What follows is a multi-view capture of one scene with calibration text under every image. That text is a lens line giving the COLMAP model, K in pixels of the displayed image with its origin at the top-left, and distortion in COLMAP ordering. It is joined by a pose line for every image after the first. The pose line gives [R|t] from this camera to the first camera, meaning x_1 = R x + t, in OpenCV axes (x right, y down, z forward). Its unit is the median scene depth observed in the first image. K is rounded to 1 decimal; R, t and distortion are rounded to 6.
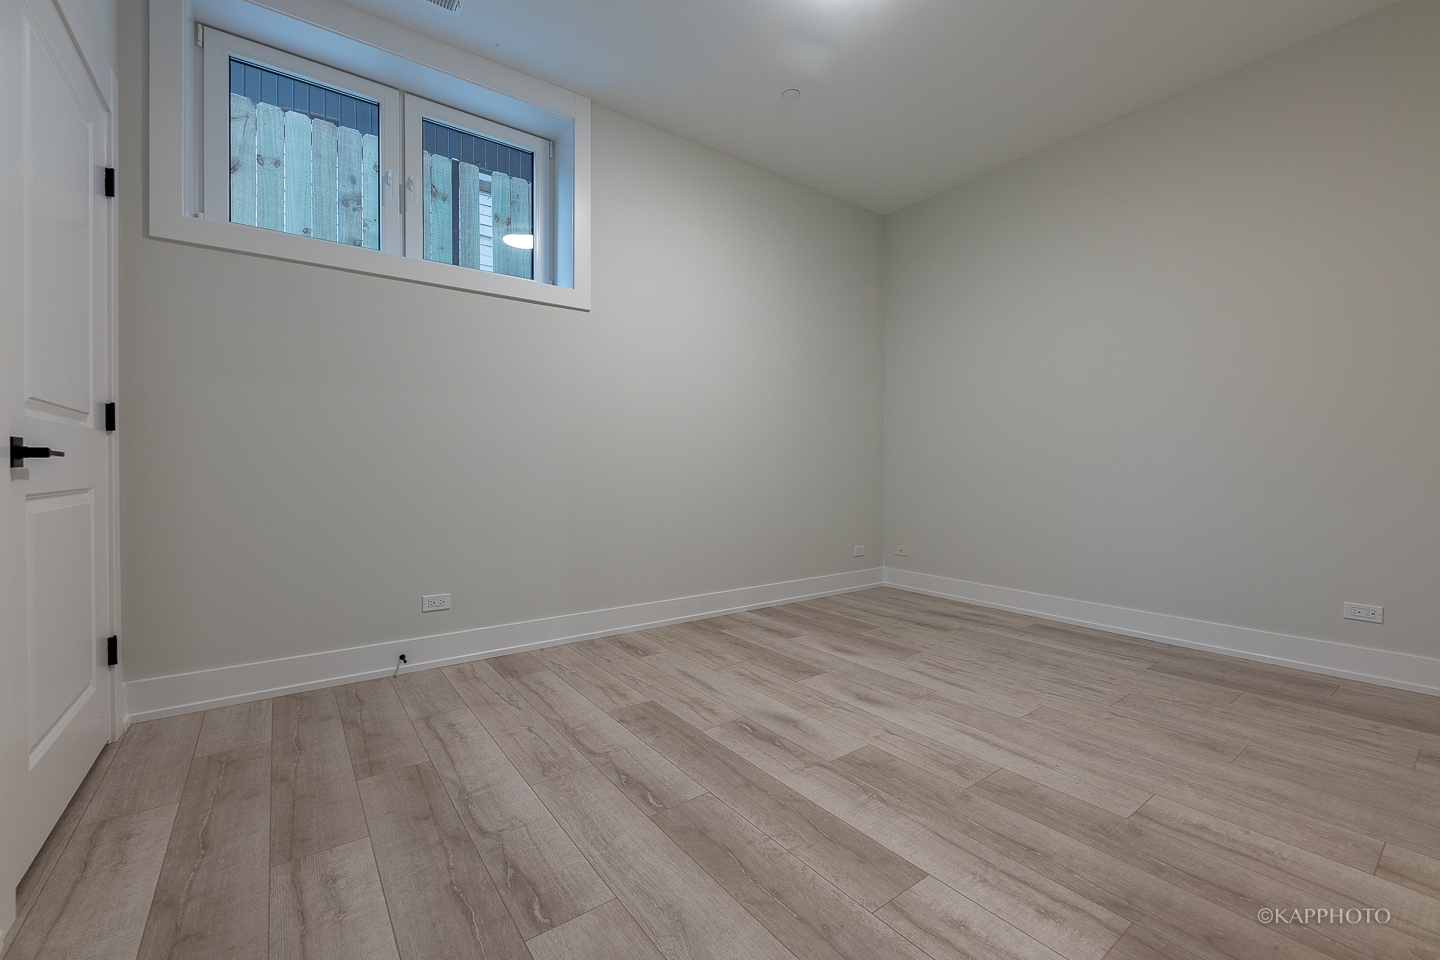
lens RADIAL K [[586.9, 0, 724.2], [0, 586.9, 466.2], [0, 0, 1]] dist [0.002294, -0.003931]
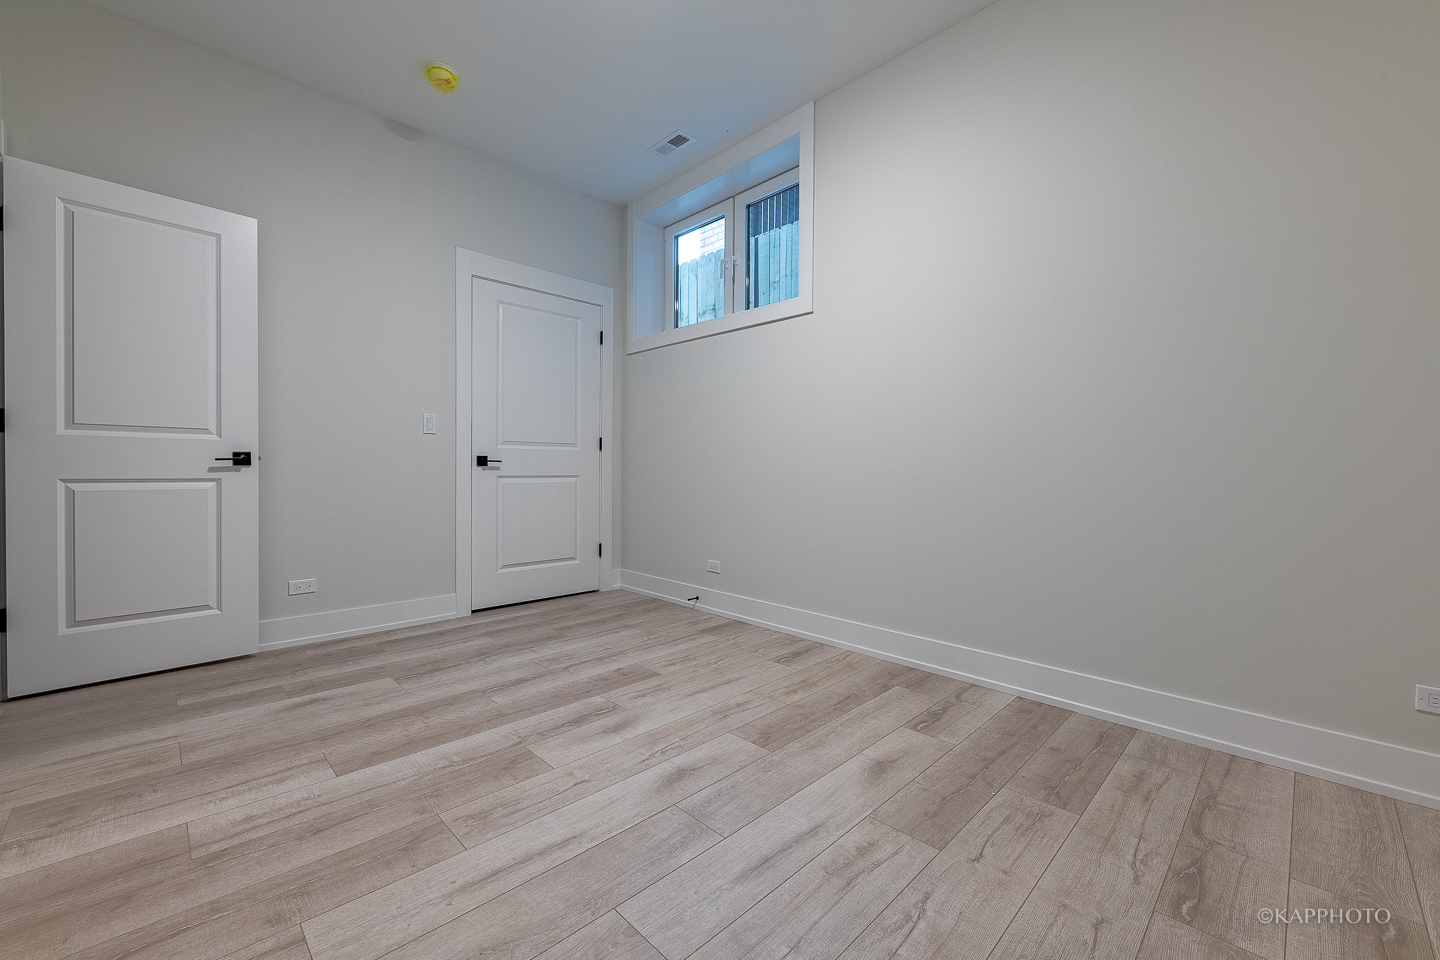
lens RADIAL K [[586.9, 0, 724.2], [0, 586.9, 466.2], [0, 0, 1]] dist [0.002294, -0.003931]
pose [[0.139659, 0.000783, -0.990199, 1.143482], [-0.006738, 0.999977, -0.000159, -0.003752], [0.990177, 0.006694, 0.139661, 1.078389]]
